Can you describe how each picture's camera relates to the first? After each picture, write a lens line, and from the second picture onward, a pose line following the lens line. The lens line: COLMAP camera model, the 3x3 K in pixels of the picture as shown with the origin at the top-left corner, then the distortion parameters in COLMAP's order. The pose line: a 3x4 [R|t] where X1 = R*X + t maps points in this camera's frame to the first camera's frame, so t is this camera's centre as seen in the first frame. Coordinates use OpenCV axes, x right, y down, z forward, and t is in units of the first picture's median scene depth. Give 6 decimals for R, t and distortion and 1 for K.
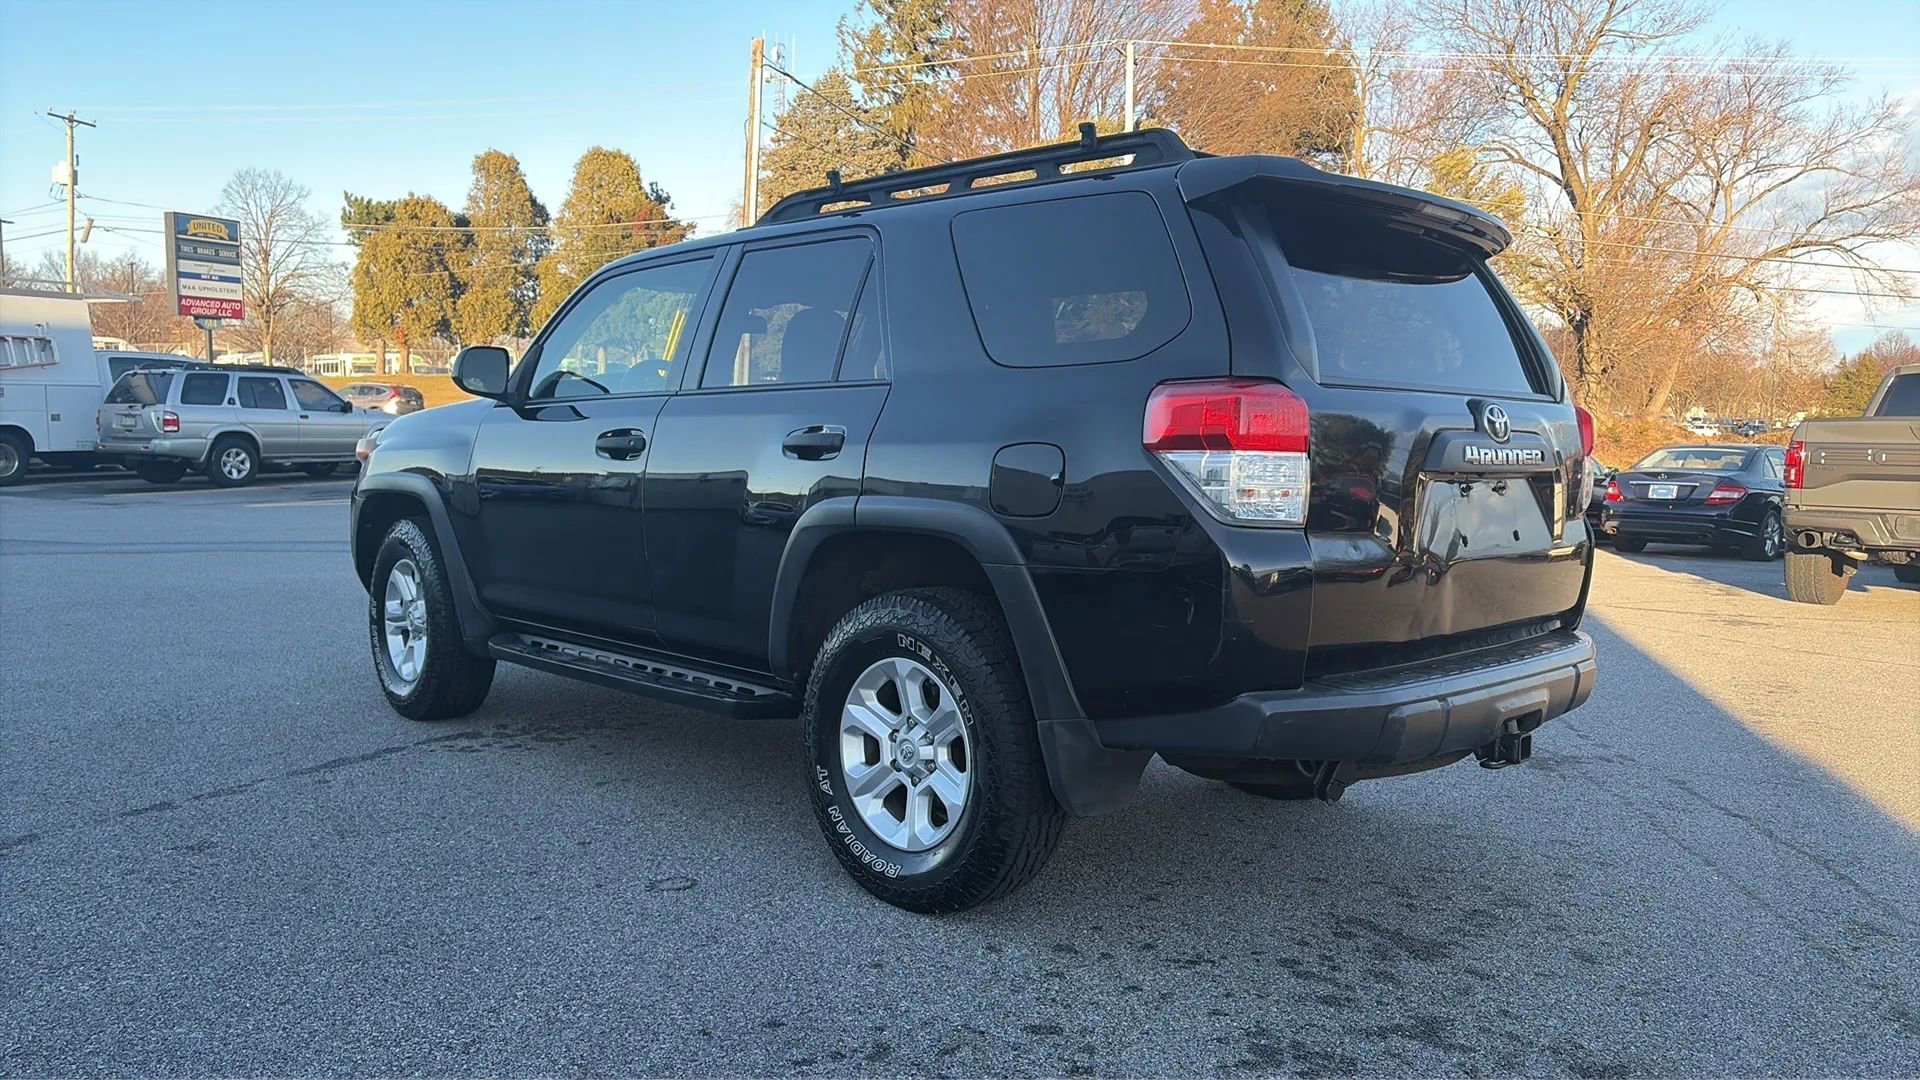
lens RADIAL K [[1378.6, 0, 958.1], [0, 1378.6, 543.6], [0, 0, 1]] dist [0.052780, -0.054212]
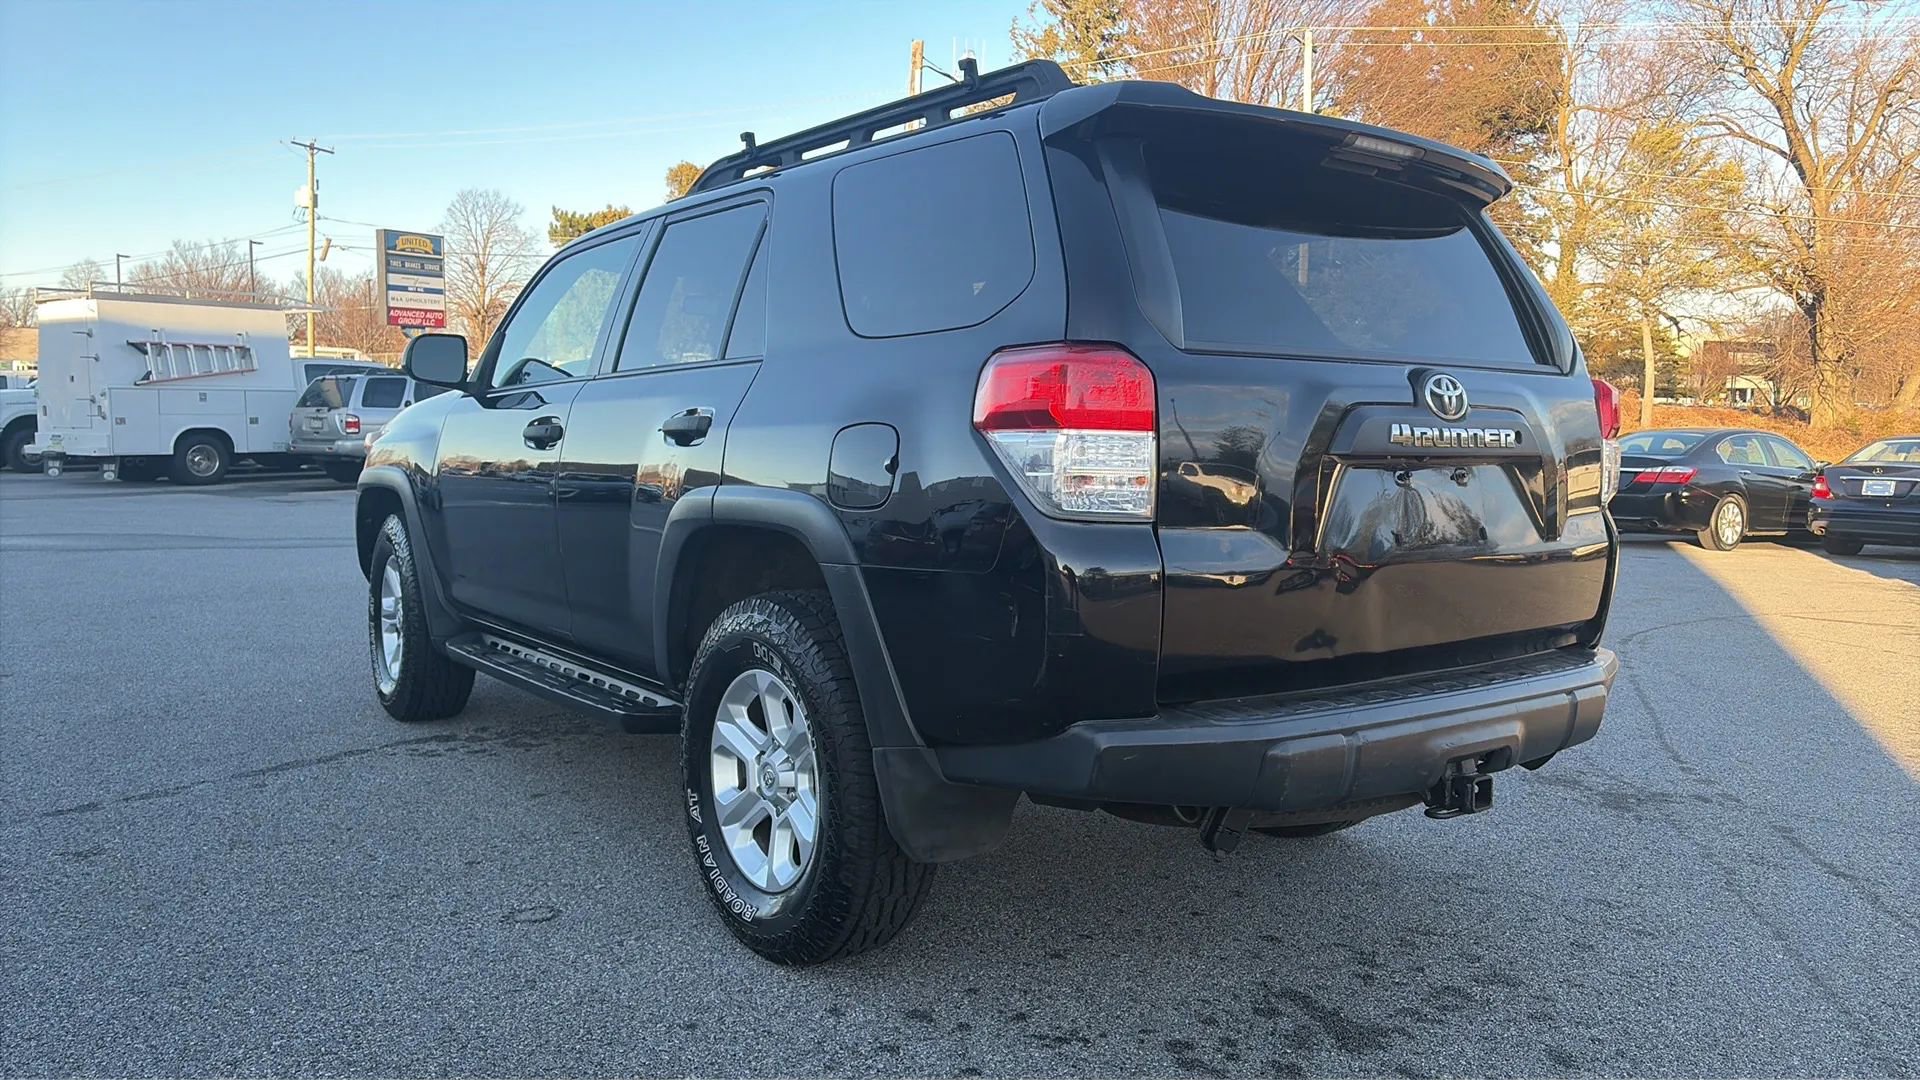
lens RADIAL K [[1378.6, 0, 953.7], [0, 1378.6, 508.2], [0, 0, 1]] dist [0.052780, -0.054212]
pose [[0.990453, 0.000723, -0.137852, 0.185280], [-0.004088, 0.999701, -0.024128, 0.000456], [0.137793, 0.024462, 0.990159, 0.126996]]
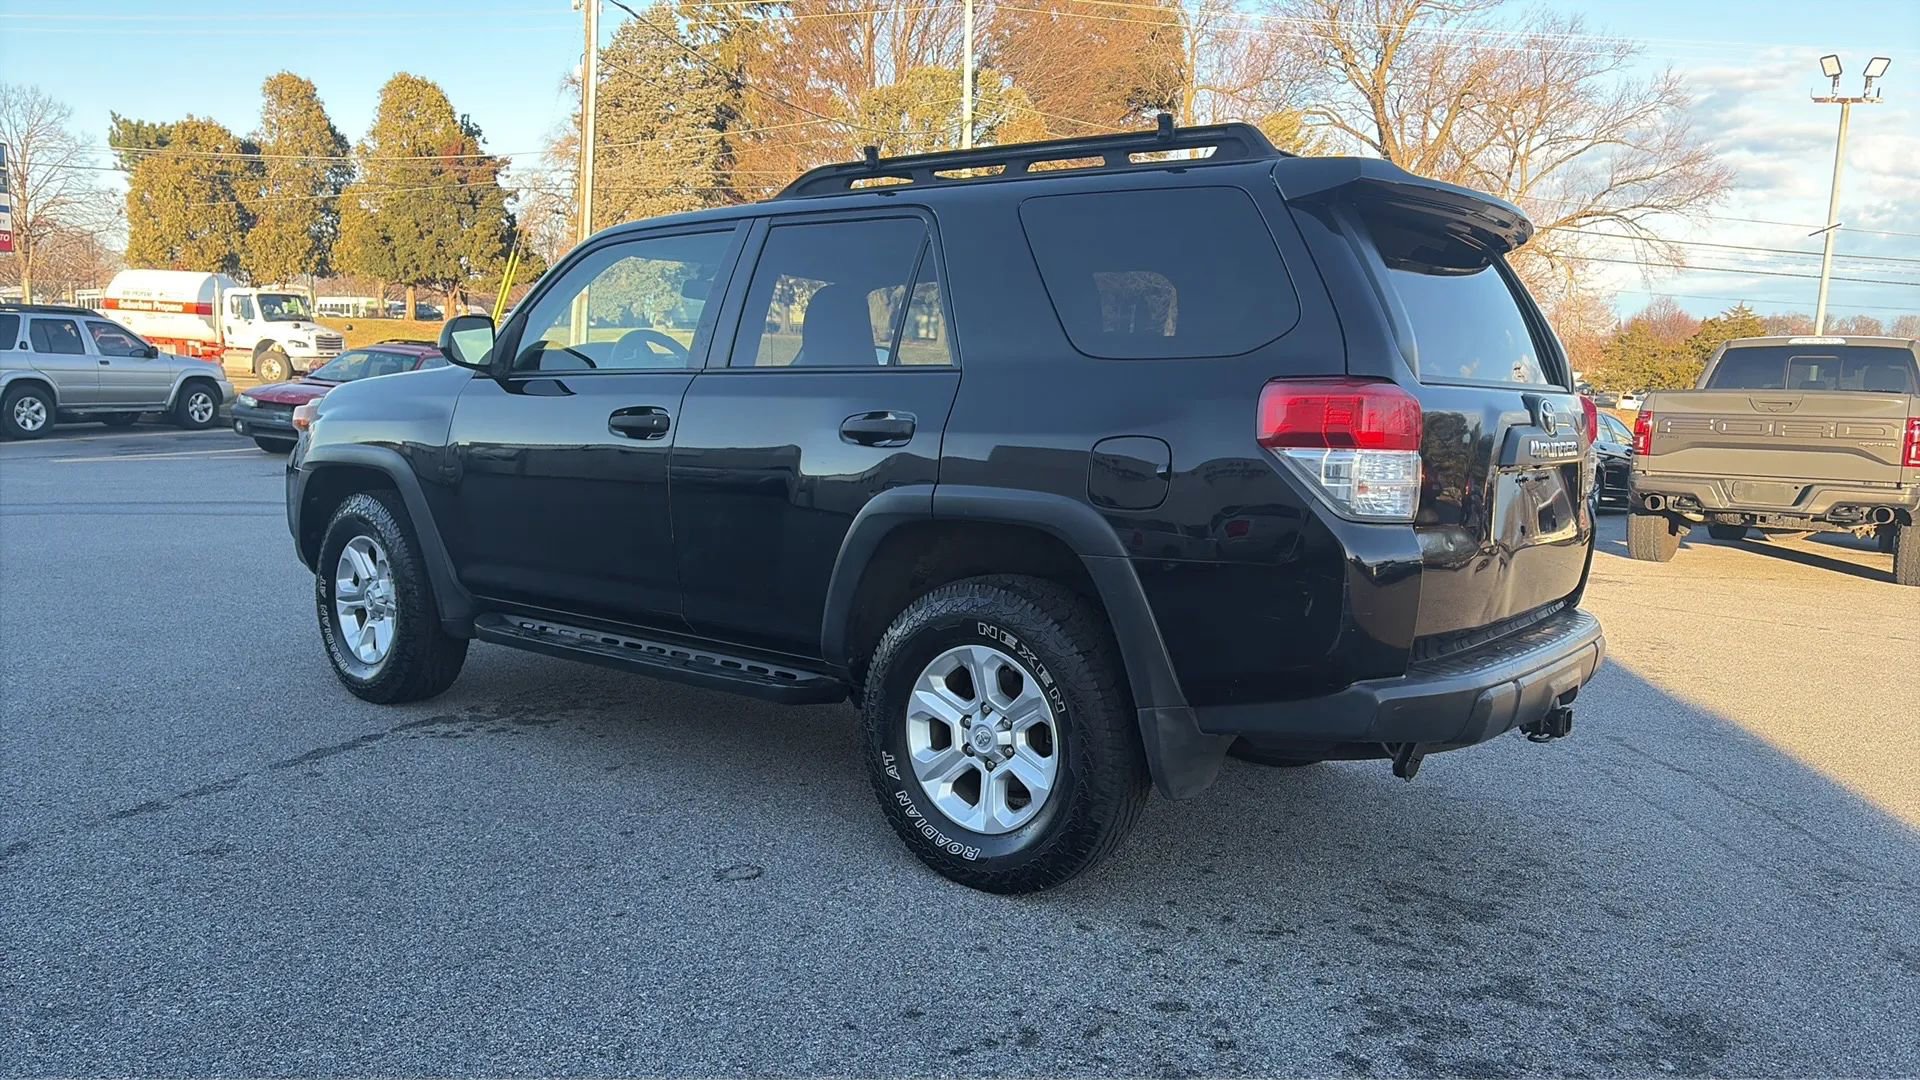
lens RADIAL K [[1378.6, 0, 967.1], [0, 1378.6, 564.9], [0, 0, 1]] dist [0.052780, -0.054212]
pose [[0.991260, -0.006599, 0.131755, -0.166903], [-0.000024, 0.998739, 0.050205, -0.024294], [-0.131920, -0.049770, 0.990010, 0.005121]]
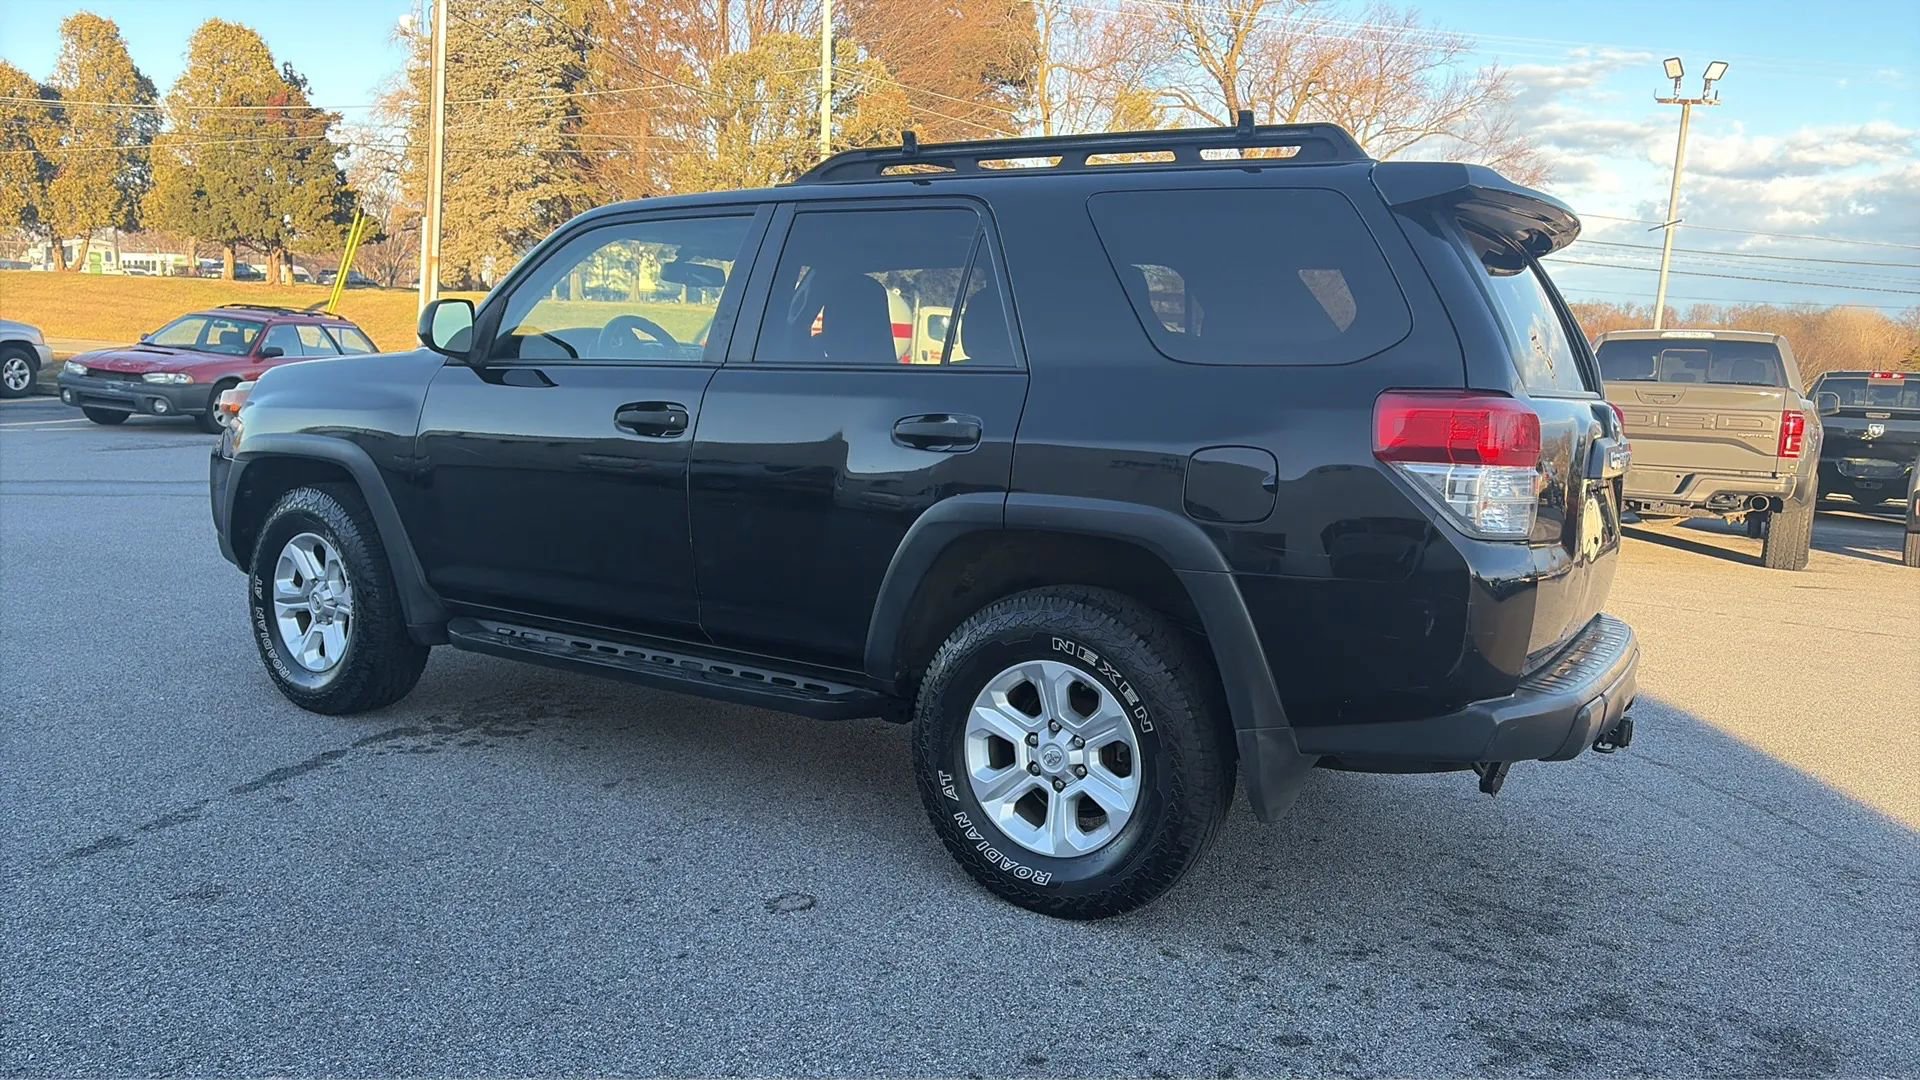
lens RADIAL K [[1378.6, 0, 961.5], [0, 1378.6, 555.7], [0, 0, 1]] dist [0.052780, -0.054212]
pose [[0.971606, -0.009178, 0.236427, -0.301956], [-0.005789, 0.998026, 0.062533, -0.046265], [-0.236535, -0.062126, 0.969635, 0.076049]]
